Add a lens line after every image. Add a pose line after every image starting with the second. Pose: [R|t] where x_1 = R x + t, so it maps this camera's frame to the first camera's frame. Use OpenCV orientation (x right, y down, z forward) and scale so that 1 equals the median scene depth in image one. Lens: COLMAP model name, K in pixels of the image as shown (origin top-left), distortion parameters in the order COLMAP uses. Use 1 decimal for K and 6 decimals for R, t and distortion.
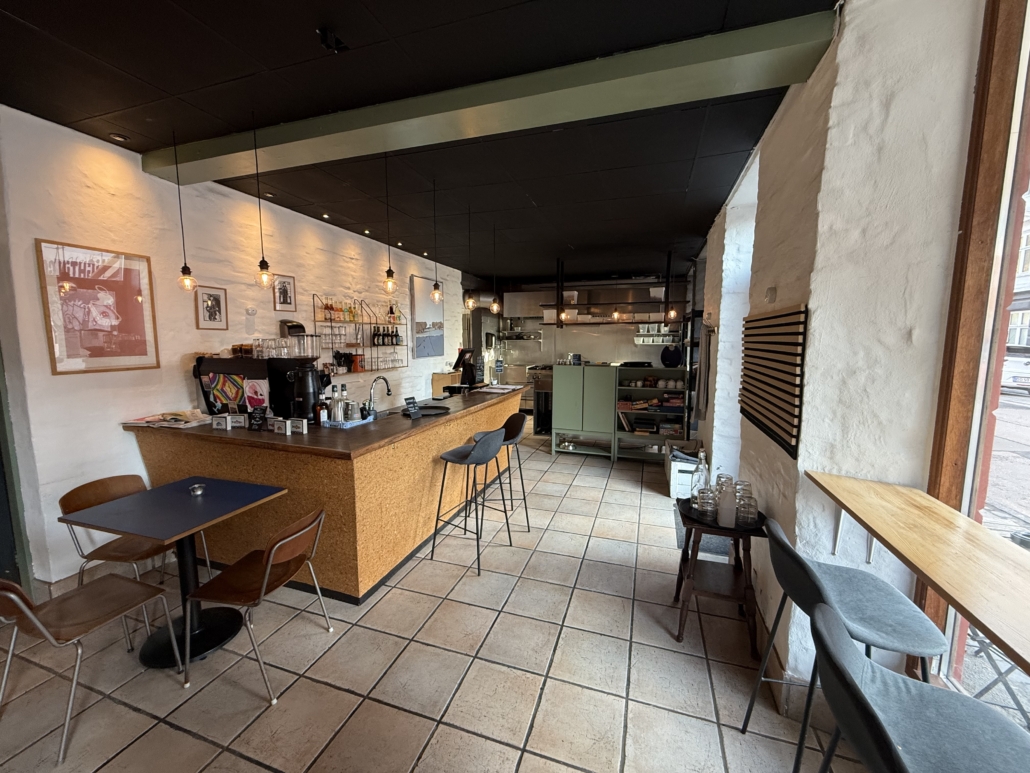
lens RADIAL K [[410.1, 0, 513.4], [0, 410.1, 385.5], [0, 0, 1]] dist [-0.001359, -0.000107]
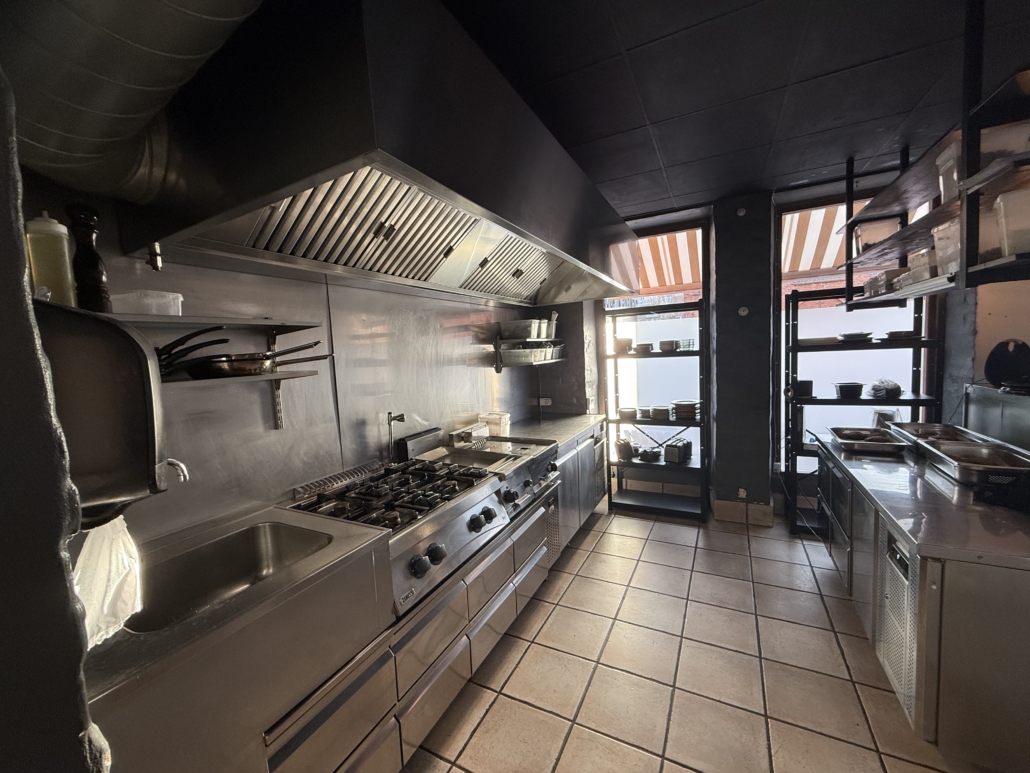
lens RADIAL K [[410.1, 0, 511.1], [0, 410.1, 384.5], [0, 0, 1]] dist [-0.001359, -0.000107]
pose [[0.154974, -0.086576, 0.984118, -0.341413], [0.162397, 0.984834, 0.061066, -0.306409], [-0.974480, 0.150354, 0.166683, 2.651919]]
